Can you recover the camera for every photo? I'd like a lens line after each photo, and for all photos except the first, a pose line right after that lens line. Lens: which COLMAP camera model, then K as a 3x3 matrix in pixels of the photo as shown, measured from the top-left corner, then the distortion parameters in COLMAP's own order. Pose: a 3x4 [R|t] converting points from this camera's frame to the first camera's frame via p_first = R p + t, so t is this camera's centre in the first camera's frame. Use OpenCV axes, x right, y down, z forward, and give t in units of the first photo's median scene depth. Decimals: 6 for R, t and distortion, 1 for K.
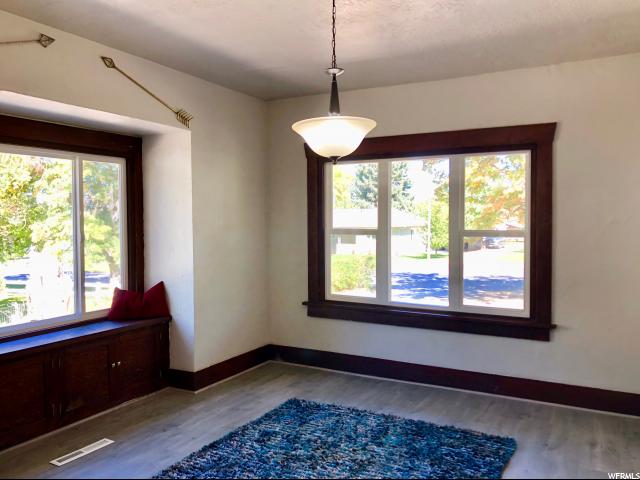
lens RADIAL K [[521.6, 0, 320.0], [0, 521.6, 240.0], [0, 0, 1]] dist [0.048554, -0.000864]
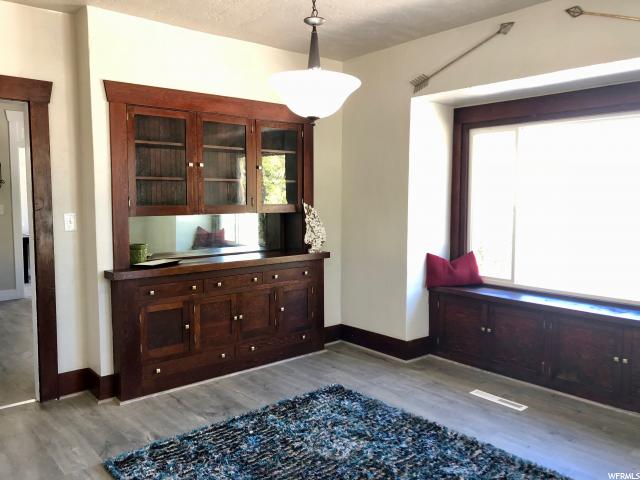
lens RADIAL K [[515.6, 0, 320.0], [0, 515.6, 240.0], [0, 0, 1]] dist [0.012341, -0.000590]
pose [[-0.310617, 0.090025, -0.946262, 0.554828], [-0.042889, 0.993164, 0.108565, -0.025598], [0.949567, 0.074306, -0.304632, 0.815045]]
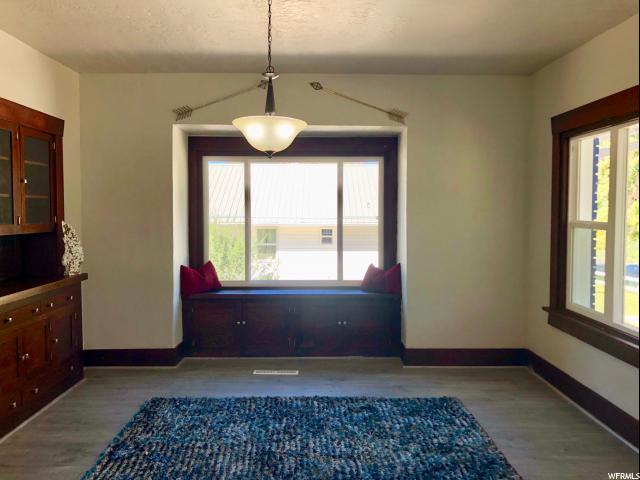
lens RADIAL K [[521.2, 0, 320.0], [0, 521.2, 240.0], [0, 0, 1]] dist [0.021577, -0.009328]
pose [[0.519966, 0.059984, -0.852078, 0.659962], [-0.044416, 0.998080, 0.043158, -0.013974], [0.853031, 0.015405, 0.521633, 0.317994]]
